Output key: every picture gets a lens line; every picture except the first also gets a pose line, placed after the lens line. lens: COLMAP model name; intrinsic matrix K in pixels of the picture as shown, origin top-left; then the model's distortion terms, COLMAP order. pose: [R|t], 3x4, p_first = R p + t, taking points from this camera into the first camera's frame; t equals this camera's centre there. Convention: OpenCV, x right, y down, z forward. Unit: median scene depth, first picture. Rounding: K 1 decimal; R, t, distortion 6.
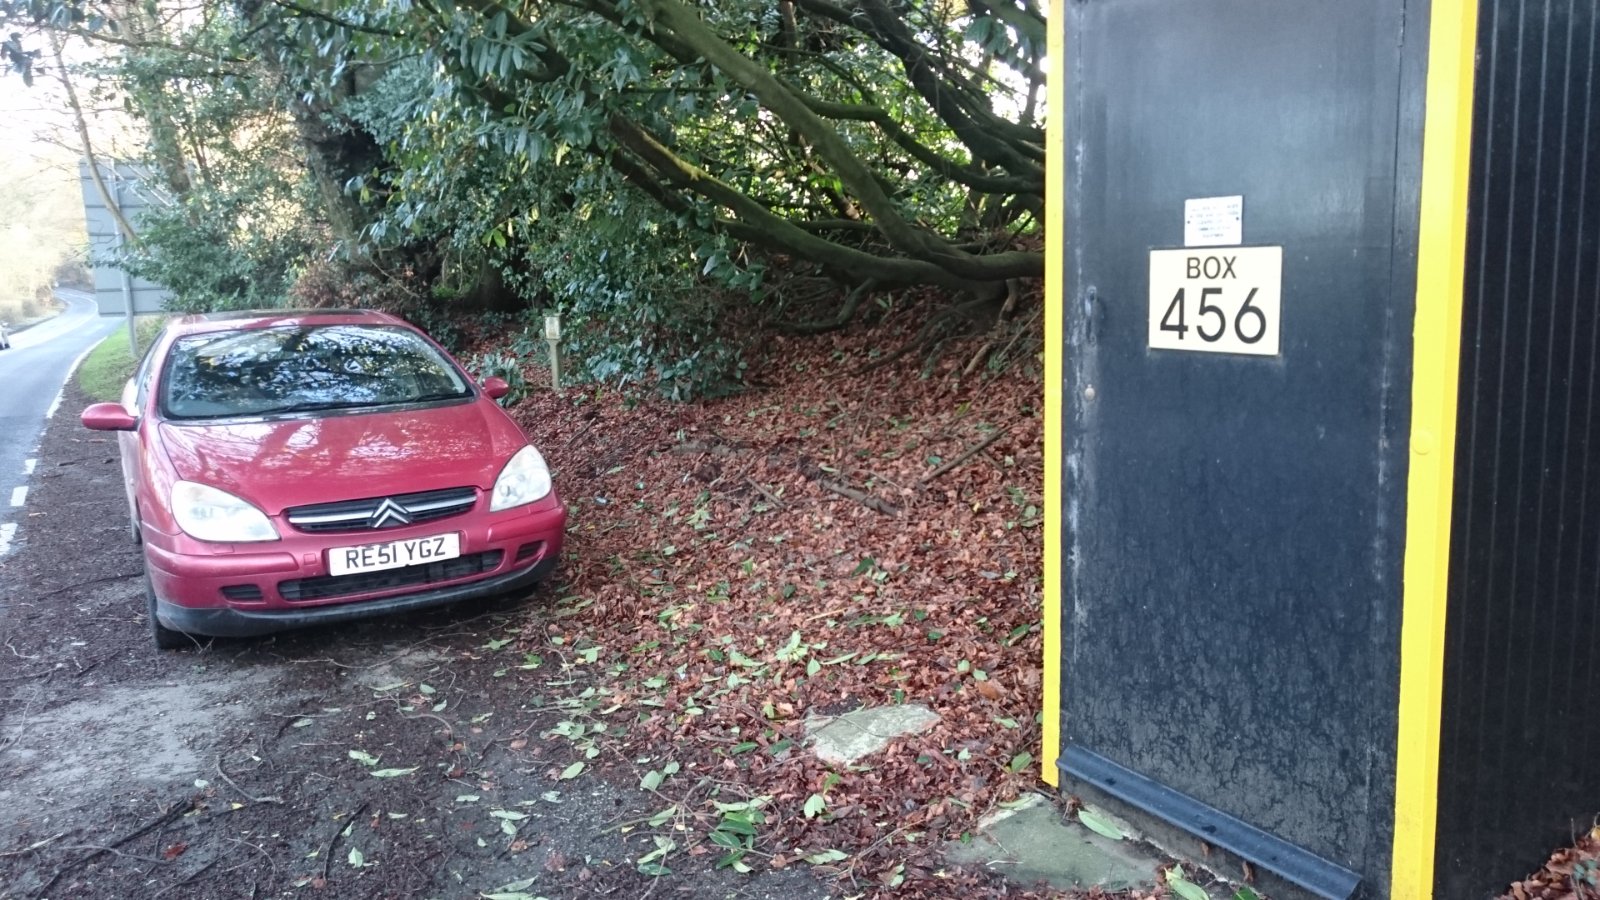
lens RADIAL K [[1179.8, 0, 802.6], [0, 1179.8, 441.9], [0, 0, 1]] dist [0.023890, -0.008222]
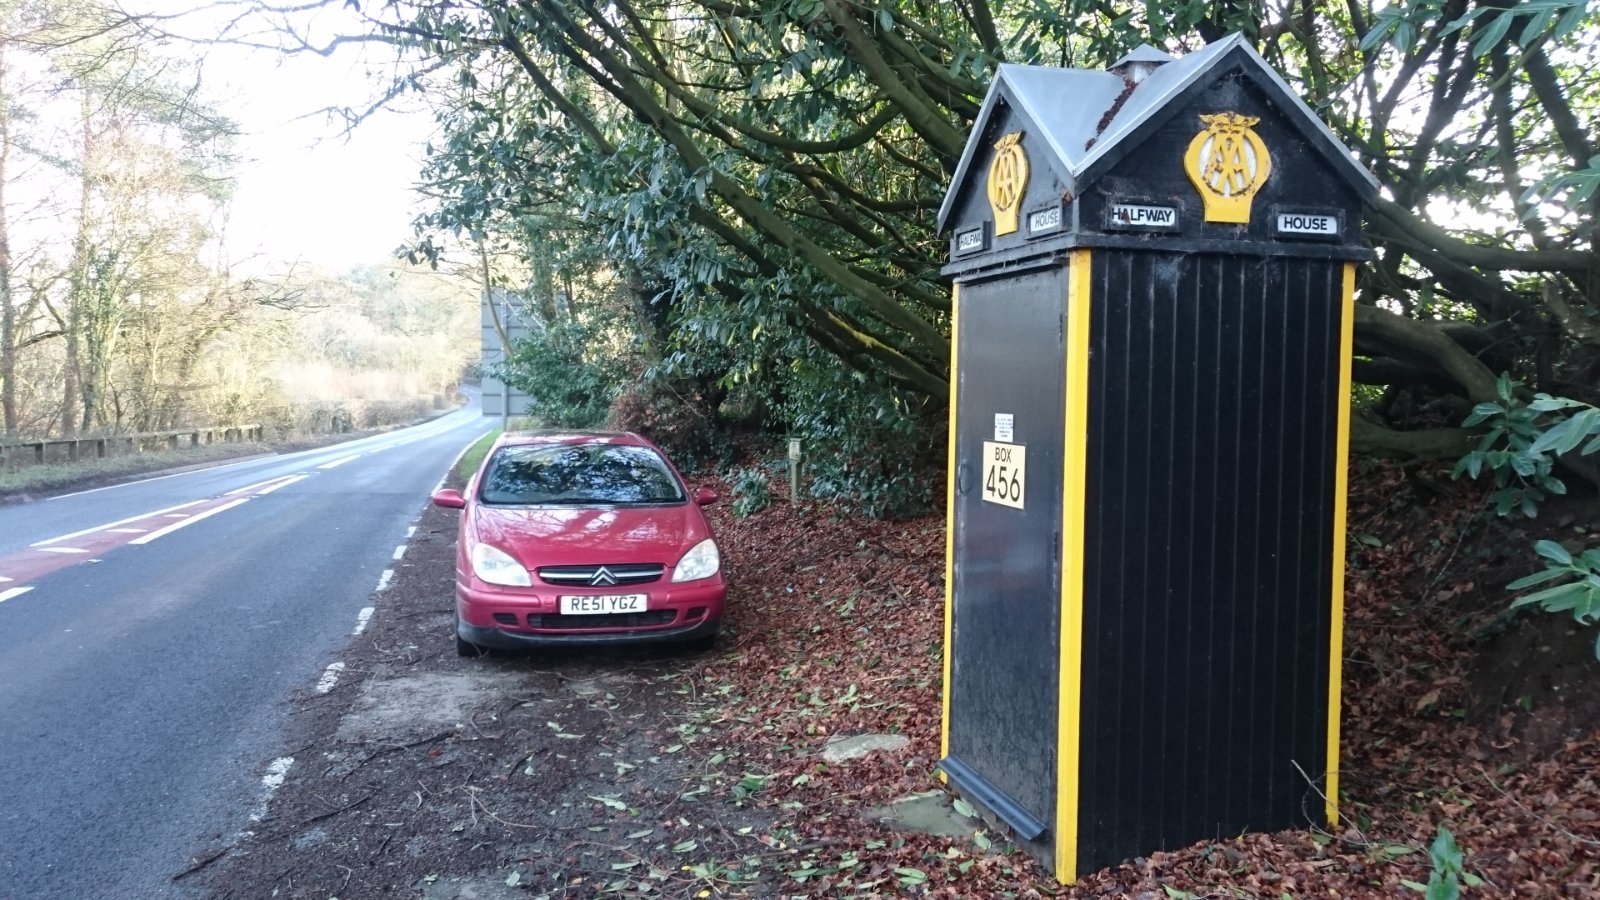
lens RADIAL K [[1179.8, 0, 802.6], [0, 1179.8, 441.9], [0, 0, 1]] dist [0.023890, -0.008222]
pose [[0.960770, 0.056011, -0.271633, 0.286340], [-0.082857, 0.992634, -0.088387, 0.003411], [0.264682, 0.107426, 0.958333, -0.372288]]
